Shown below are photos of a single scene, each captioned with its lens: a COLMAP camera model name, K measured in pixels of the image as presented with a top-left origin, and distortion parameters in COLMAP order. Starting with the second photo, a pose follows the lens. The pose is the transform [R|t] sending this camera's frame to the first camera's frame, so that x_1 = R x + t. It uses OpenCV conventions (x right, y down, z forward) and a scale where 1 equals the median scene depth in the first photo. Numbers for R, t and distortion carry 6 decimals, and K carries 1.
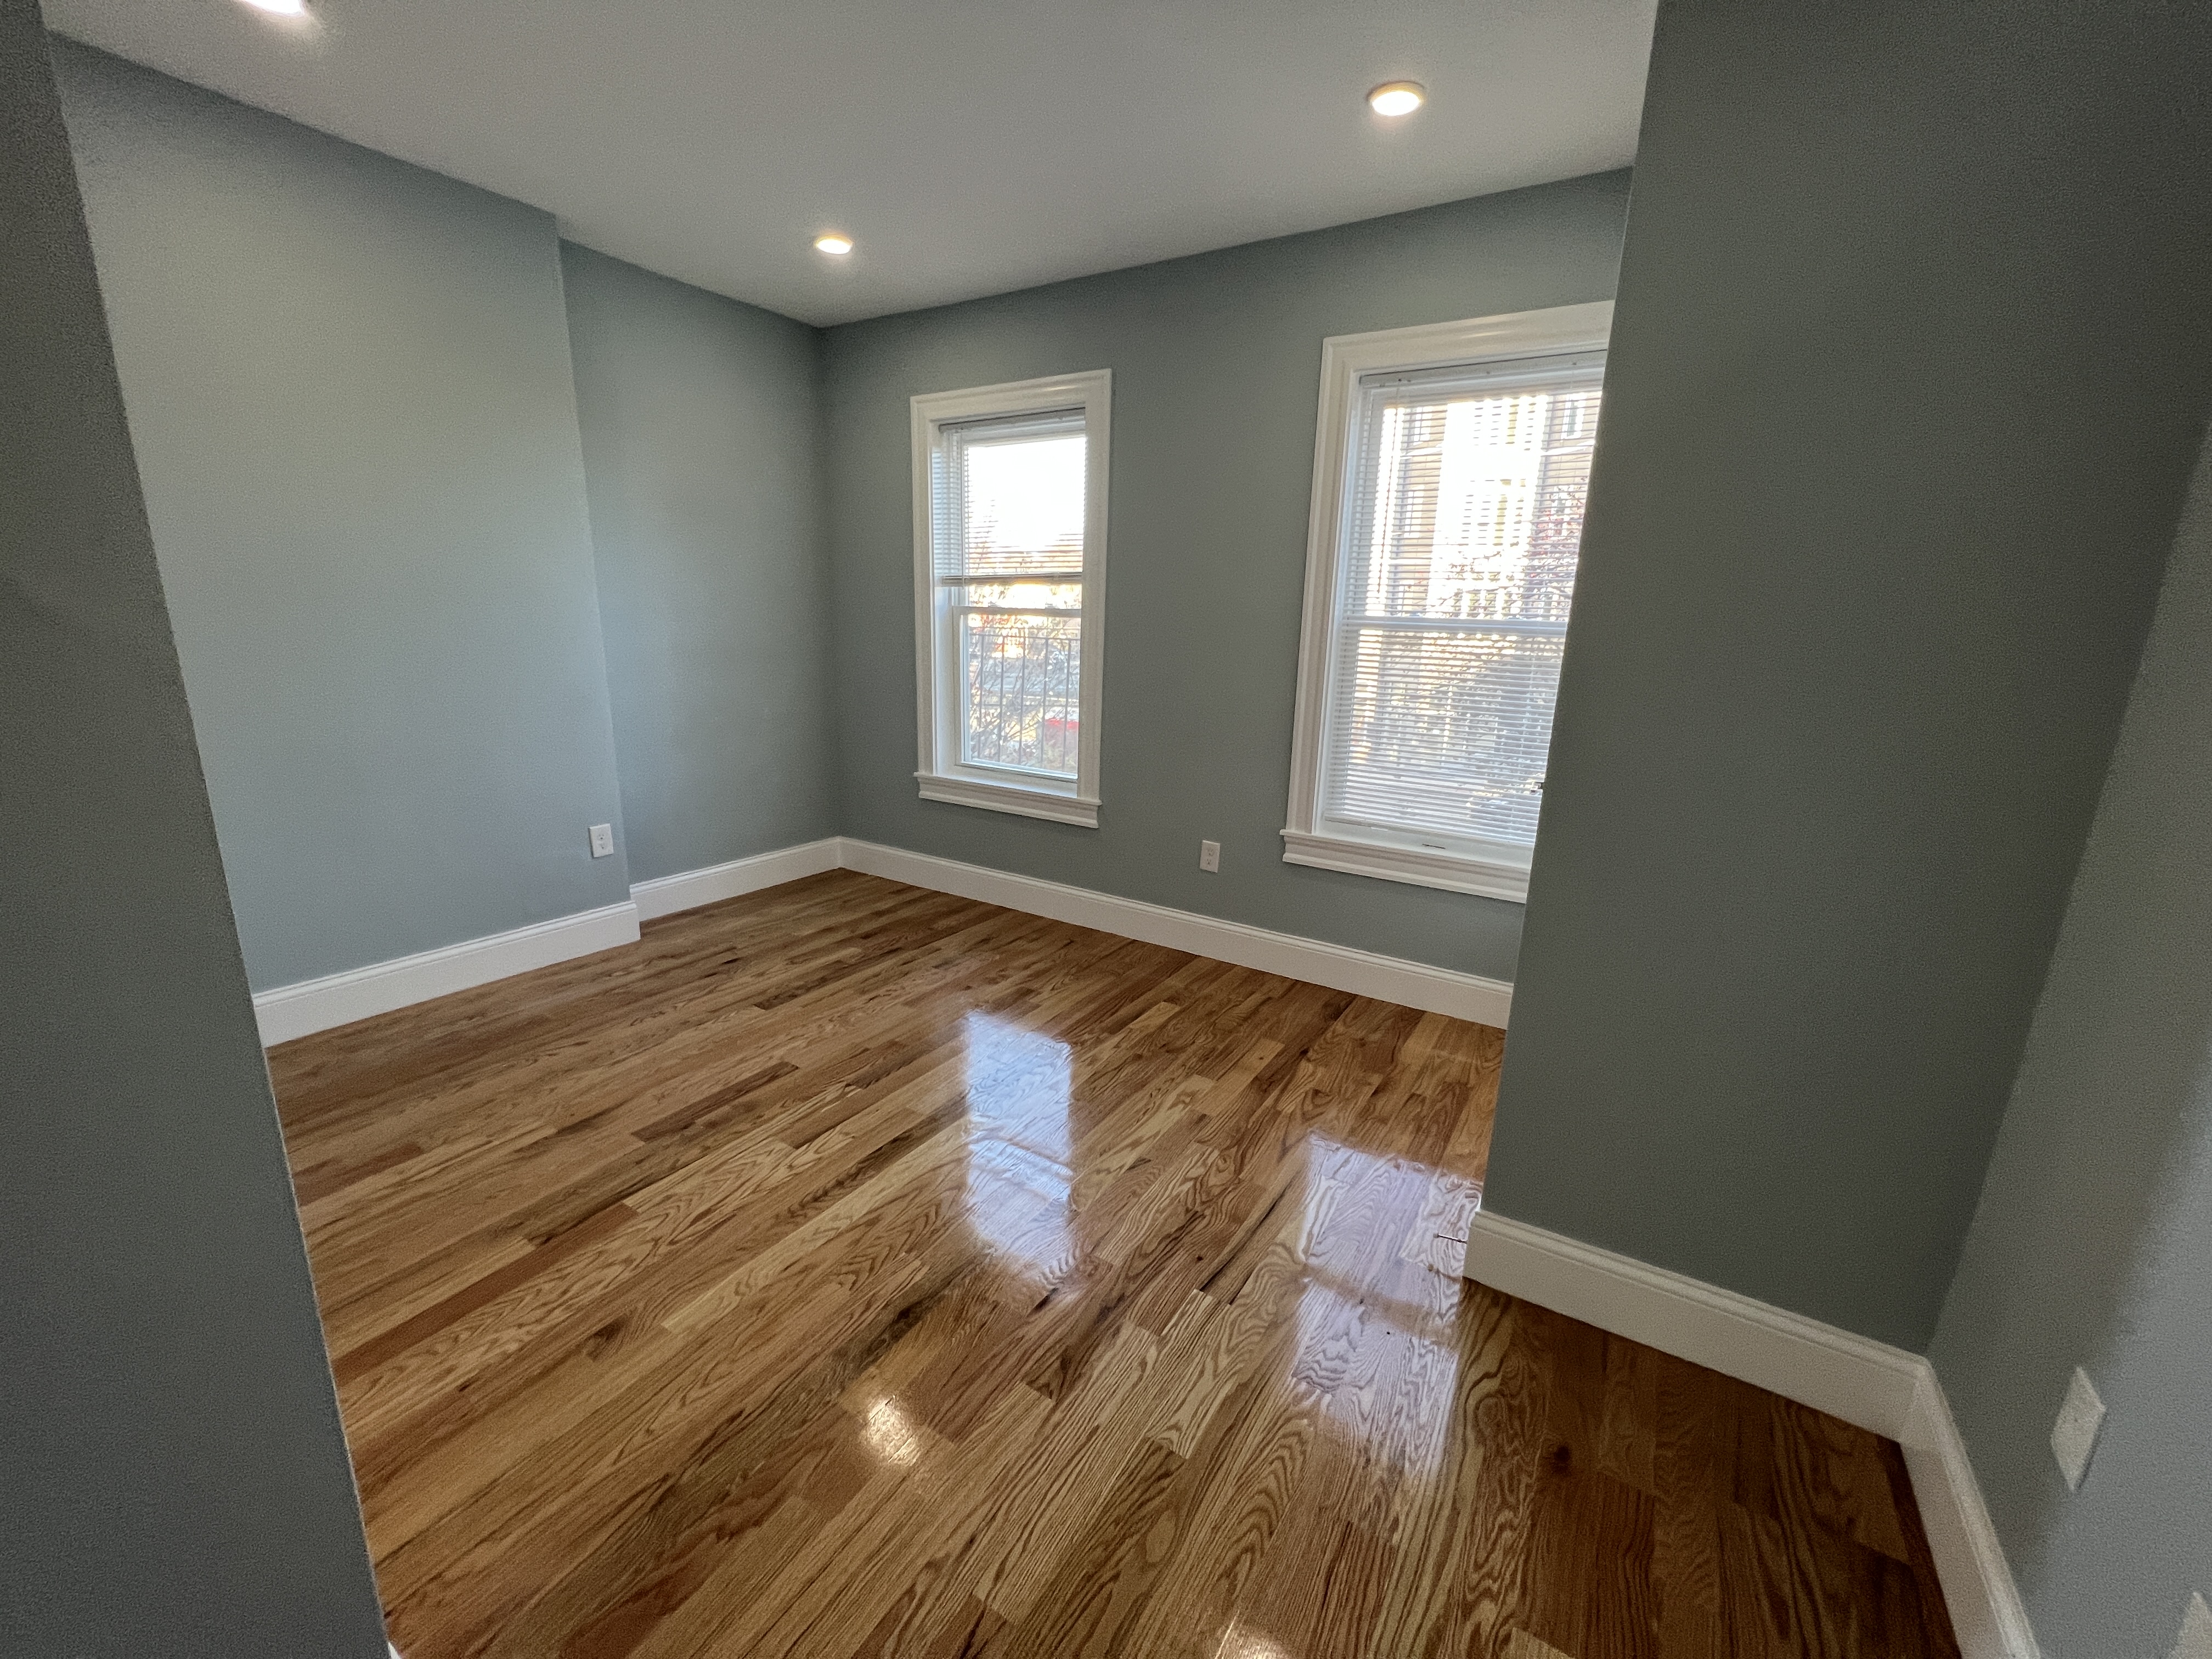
lens RADIAL K [[892.7, 0, 1103.4], [0, 892.7, 841.2], [0, 0, 1]] dist [-0.000223, 0.000142]
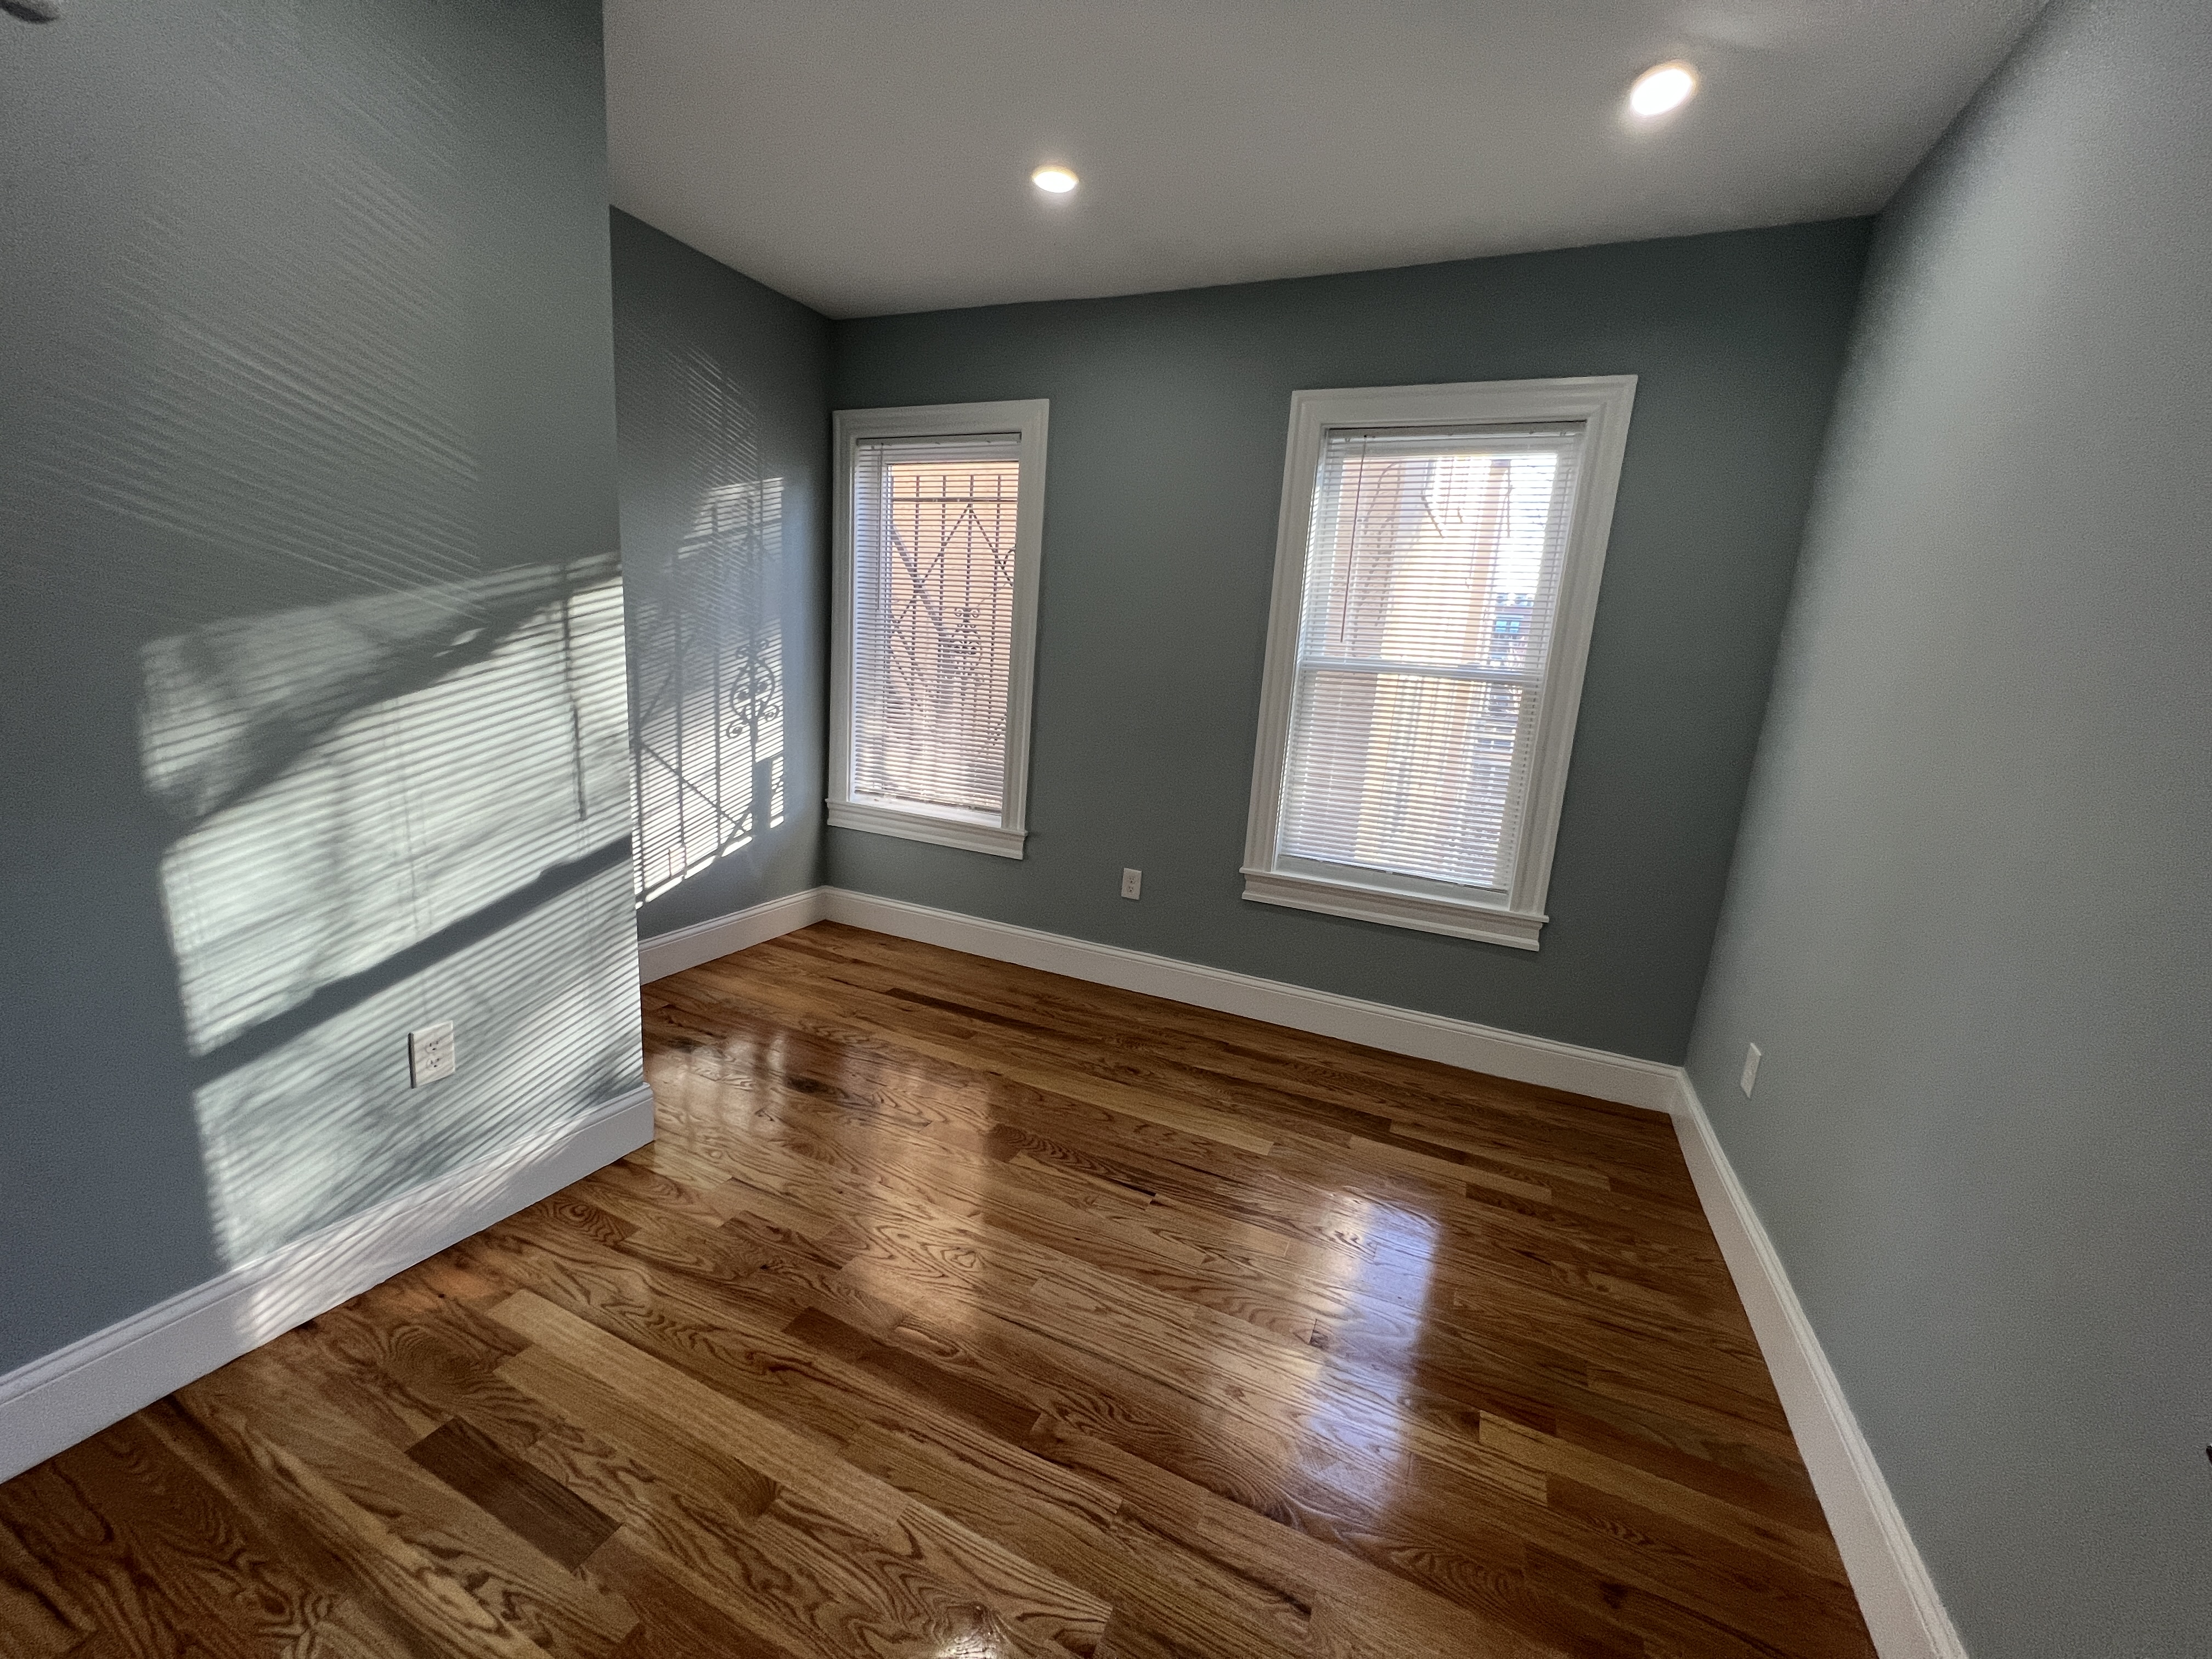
lens RADIAL K [[886.4, 0, 1102.0], [0, 886.4, 827.3], [0, 0, 1]] dist [-0.002837, 0.000664]
pose [[0.989912, 0.010436, 0.141300, -0.125843], [-0.004773, 0.999174, -0.040357, -0.022763], [-0.141604, 0.039275, 0.989144, 0.071888]]
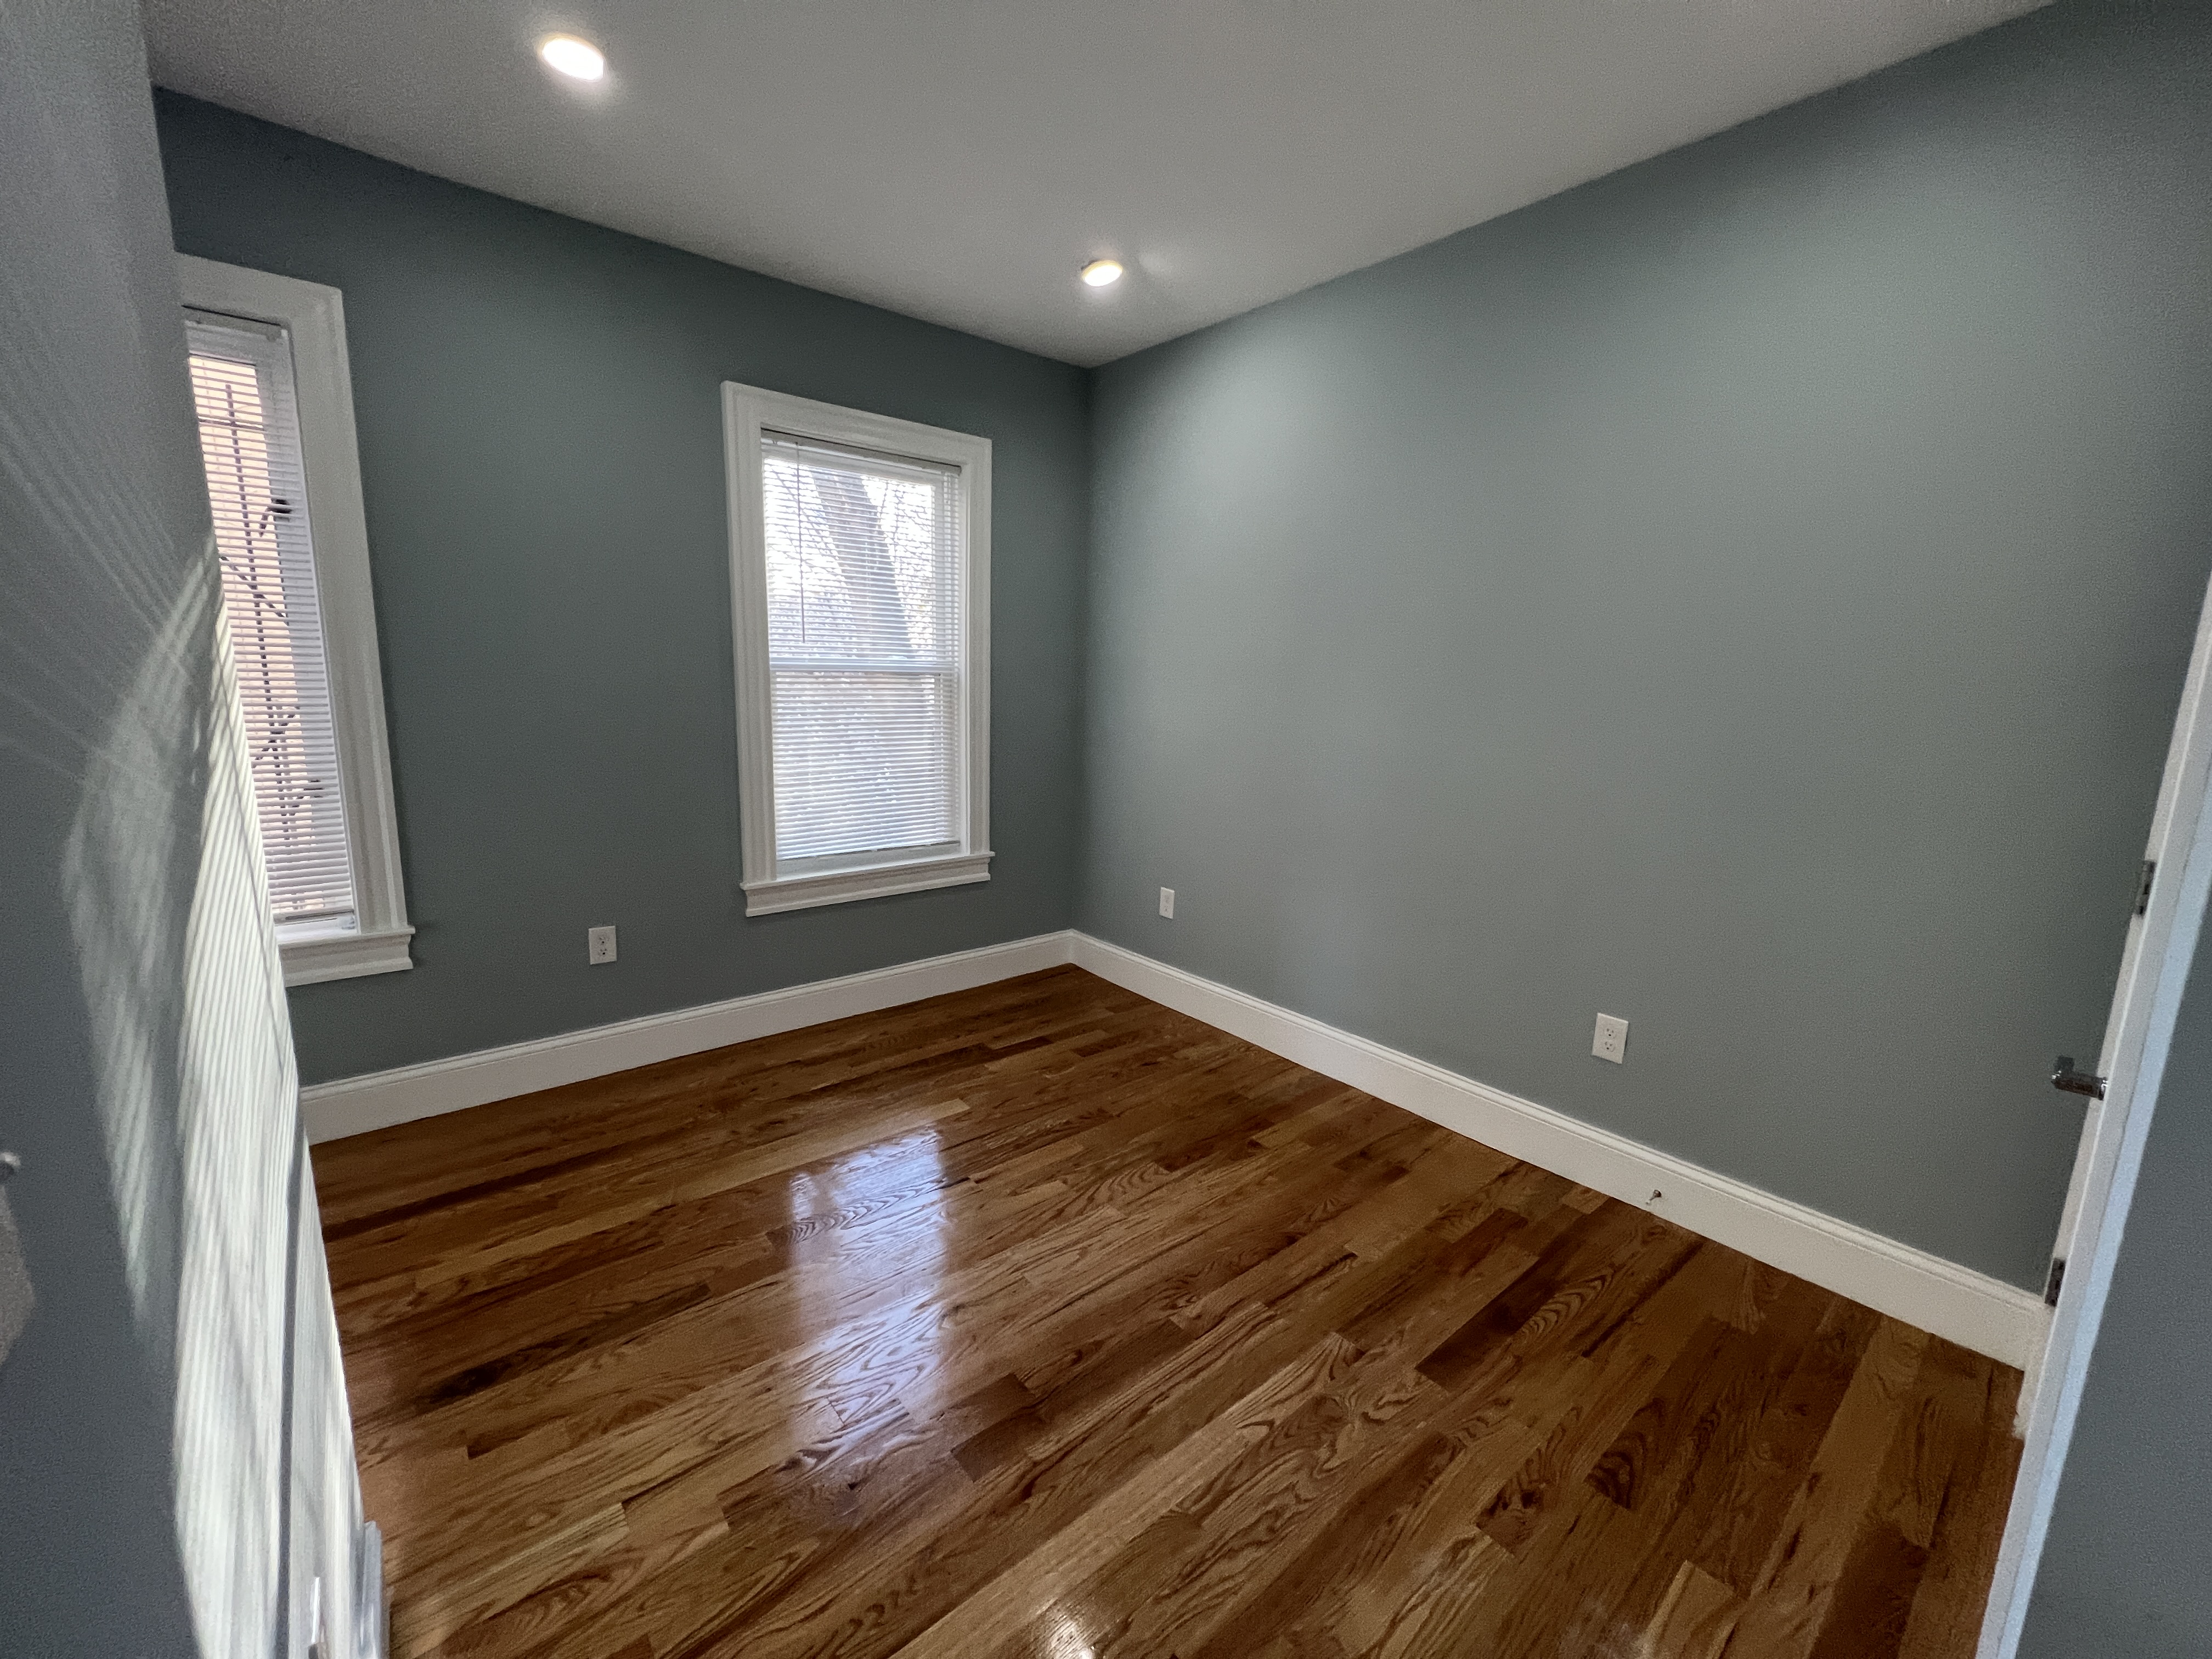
lens RADIAL K [[886.4, 0, 1102.0], [0, 886.4, 827.3], [0, 0, 1]] dist [-0.002837, 0.000664]
pose [[0.312115, -0.186221, 0.931615, -0.225496], [0.213569, 0.969256, 0.122194, -0.042436], [-0.925728, 0.160825, 0.342291, 0.135276]]
